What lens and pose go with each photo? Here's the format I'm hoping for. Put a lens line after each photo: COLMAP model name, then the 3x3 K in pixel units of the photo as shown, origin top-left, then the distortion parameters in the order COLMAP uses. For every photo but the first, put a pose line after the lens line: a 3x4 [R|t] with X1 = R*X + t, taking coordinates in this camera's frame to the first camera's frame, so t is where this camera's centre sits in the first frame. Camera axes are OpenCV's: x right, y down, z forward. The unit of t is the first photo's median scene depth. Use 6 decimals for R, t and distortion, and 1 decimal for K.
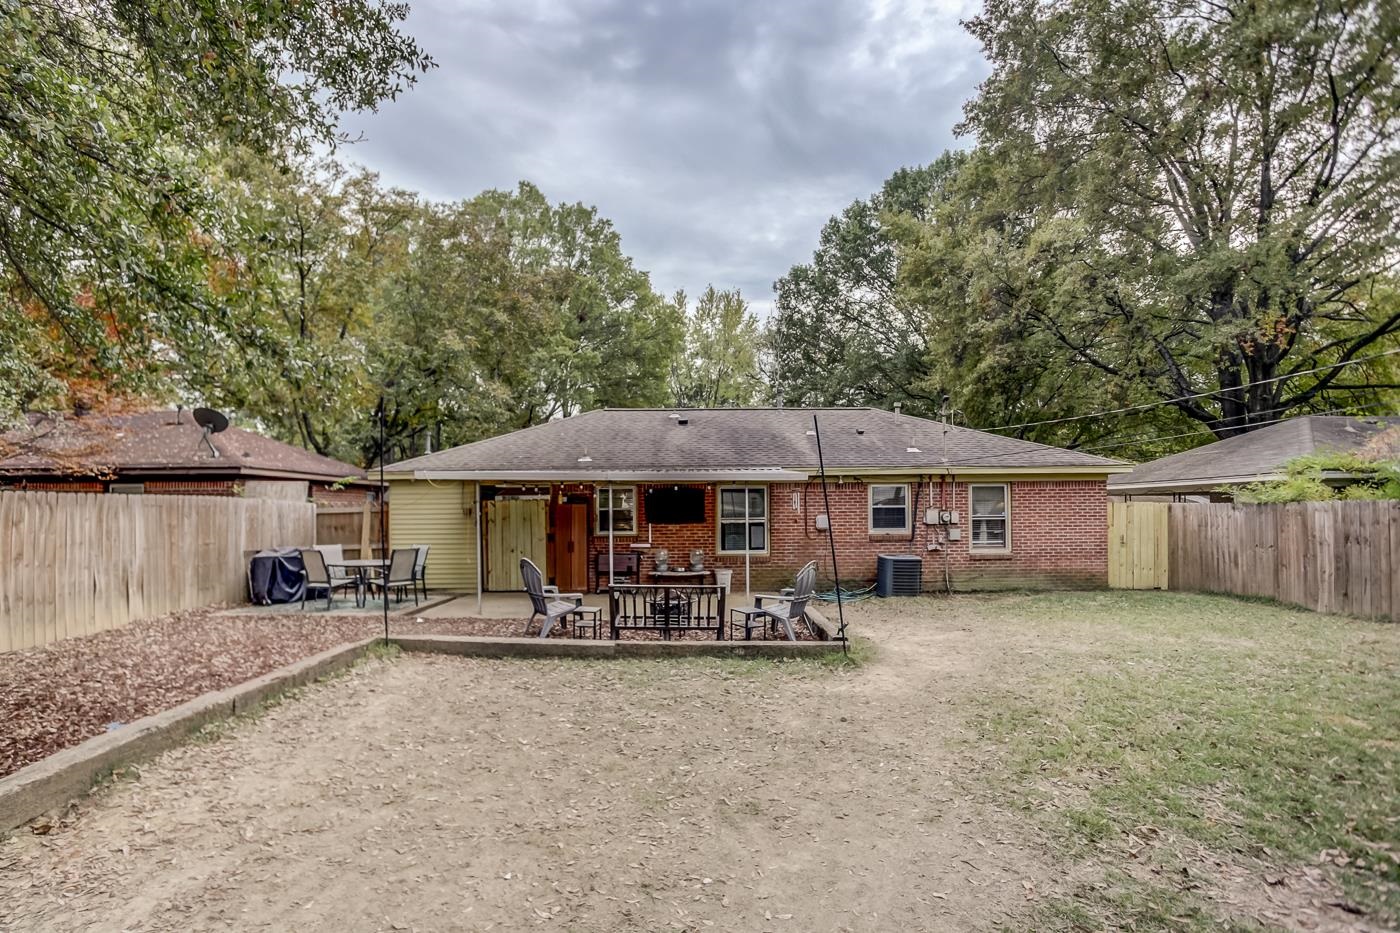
lens RADIAL K [[733.9, 0, 745.5], [0, 733.9, 494.8], [0, 0, 1]] dist [-0.082376, 0.033779]
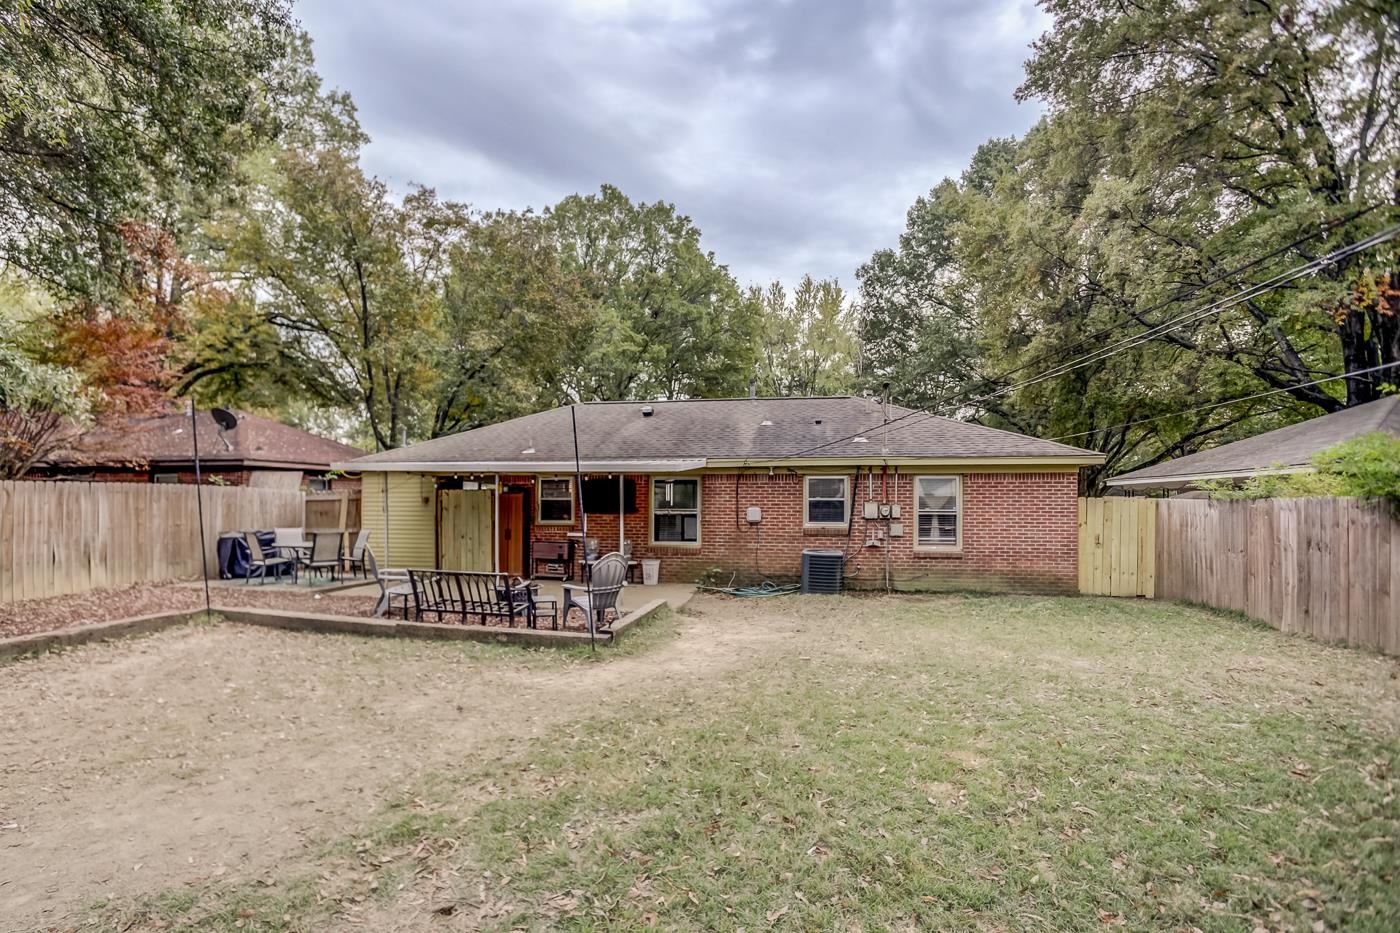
lens RADIAL K [[733.9, 0, 745.5], [0, 733.9, 494.8], [0, 0, 1]] dist [-0.082376, 0.033779]
pose [[0.977220, 0.008648, -0.212050, 0.299988], [-0.006375, 0.999915, 0.011403, -0.000005], [0.212131, -0.009791, 0.977192, 0.045044]]
